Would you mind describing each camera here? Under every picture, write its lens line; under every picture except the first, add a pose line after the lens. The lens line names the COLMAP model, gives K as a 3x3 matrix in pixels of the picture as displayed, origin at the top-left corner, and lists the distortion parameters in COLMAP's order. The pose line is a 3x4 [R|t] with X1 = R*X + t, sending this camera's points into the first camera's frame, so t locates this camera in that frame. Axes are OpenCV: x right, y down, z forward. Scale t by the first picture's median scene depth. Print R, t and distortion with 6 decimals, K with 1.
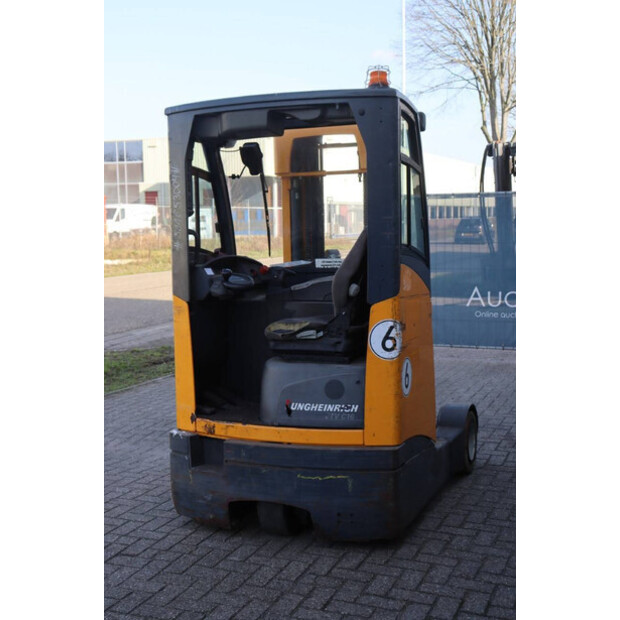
lens RADIAL K [[840.6, 0, 314.9], [0, 840.6, 306.9], [0, 0, 1]] dist [0.041471, 0.000000]
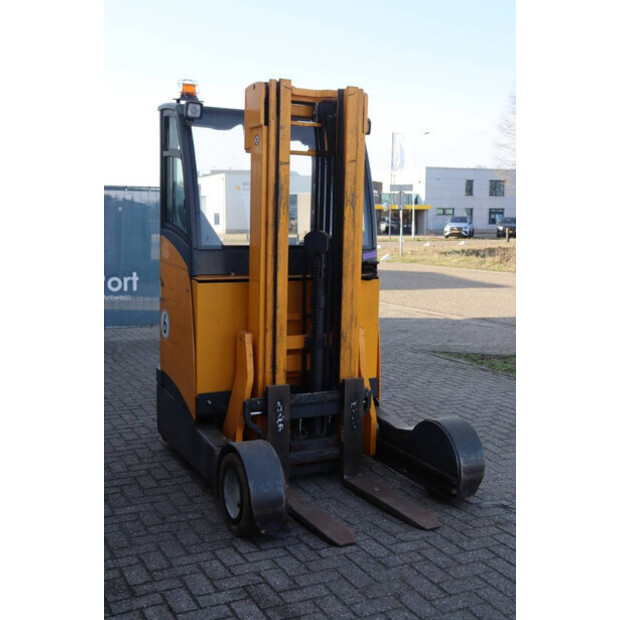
lens RADIAL K [[749.3, 0, 287.9], [0, 749.3, 310.1], [0, 0, 1]] dist [0.023265, 0.000000]
pose [[-0.690260, 0.085610, -0.718479, 0.815904], [-0.062666, 0.982171, 0.177235, -0.158696], [0.720842, 0.167362, -0.672589, 1.929043]]
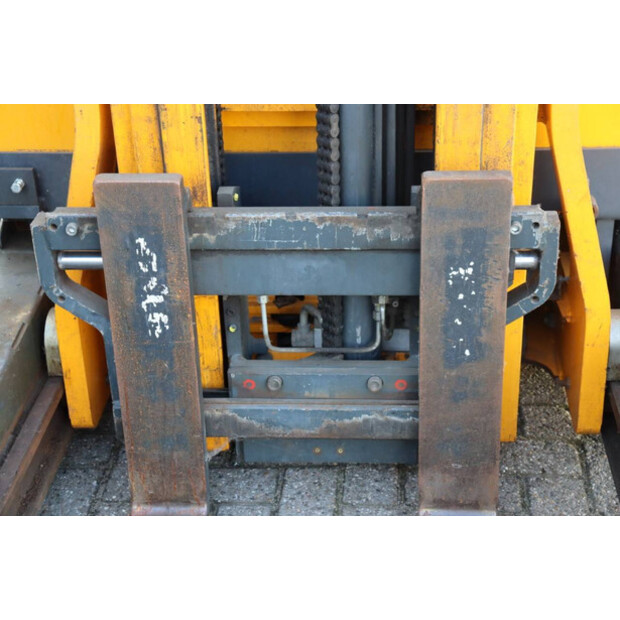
lens RADIAL K [[1163.6, 0, 303.4], [0, 1163.6, 288.4], [0, 0, 1]] dist [0.193864, 0.000000]
pose [[-0.952858, 0.172795, -0.249406, 0.173404], [0.018691, 0.853861, 0.520166, -0.063569], [0.302839, 0.490983, -0.816838, 1.640740]]
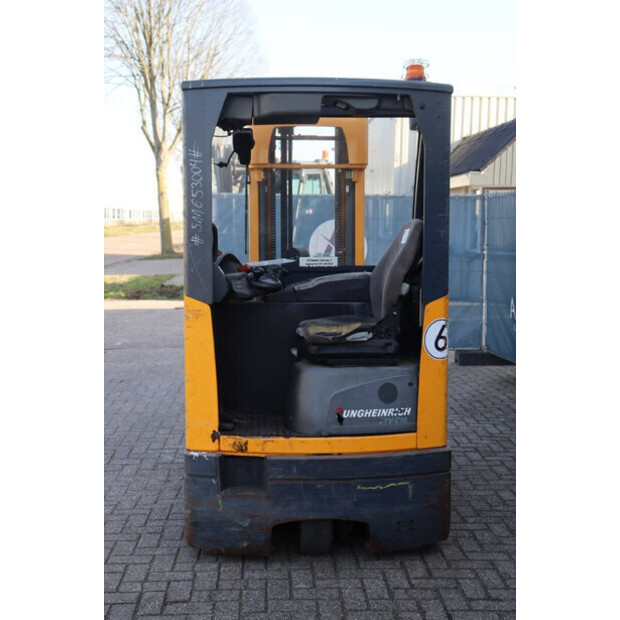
lens RADIAL K [[855.0, 0, 310.5], [0, 855.0, 309.2], [0, 0, 1]] dist [0.069133, 0.000000]
pose [[0.904191, -0.017571, 0.426766, -0.465049], [0.018588, 0.999826, 0.001781, -0.000637], [-0.426723, 0.006322, 0.904360, 0.153527]]
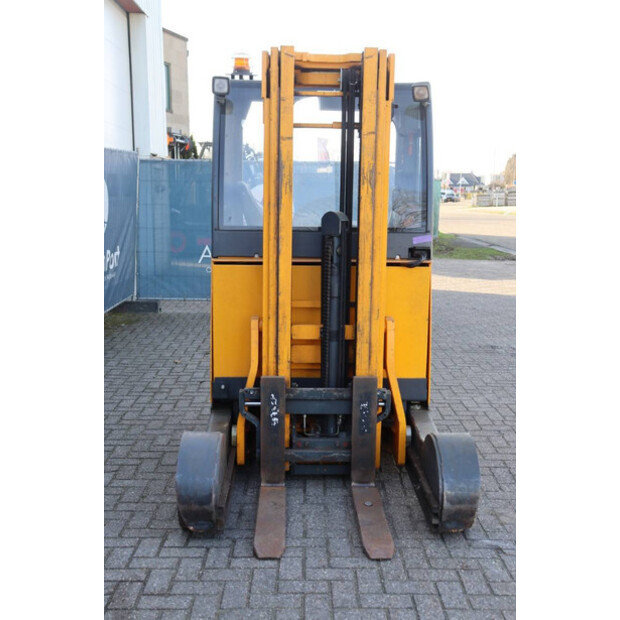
lens RADIAL K [[743.4, 0, 302.9], [0, 743.4, 308.9], [0, 0, 1]] dist [0.029074, 0.000000]
pose [[-0.923459, 0.057929, -0.379300, 0.431838], [-0.033114, 0.972817, 0.229196, -0.179378], [0.382266, 0.224213, -0.896438, 2.093392]]
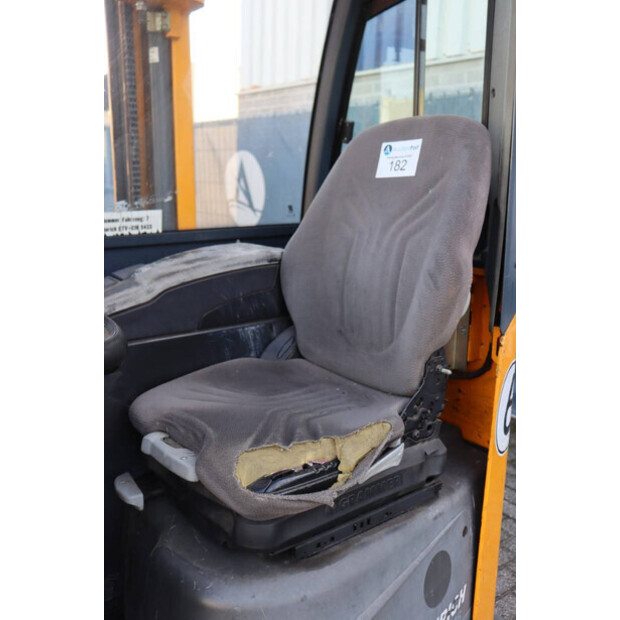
lens RADIAL K [[595.8, 0, 308.6], [0, 595.8, 307.1], [0, 0, 1]] dist [-0.027301, 0.000000]
pose [[0.523069, -0.164817, 0.836202, -0.198206], [0.058388, 0.985748, 0.157770, -0.060740], [-0.850288, -0.033700, 0.525238, 0.905945]]
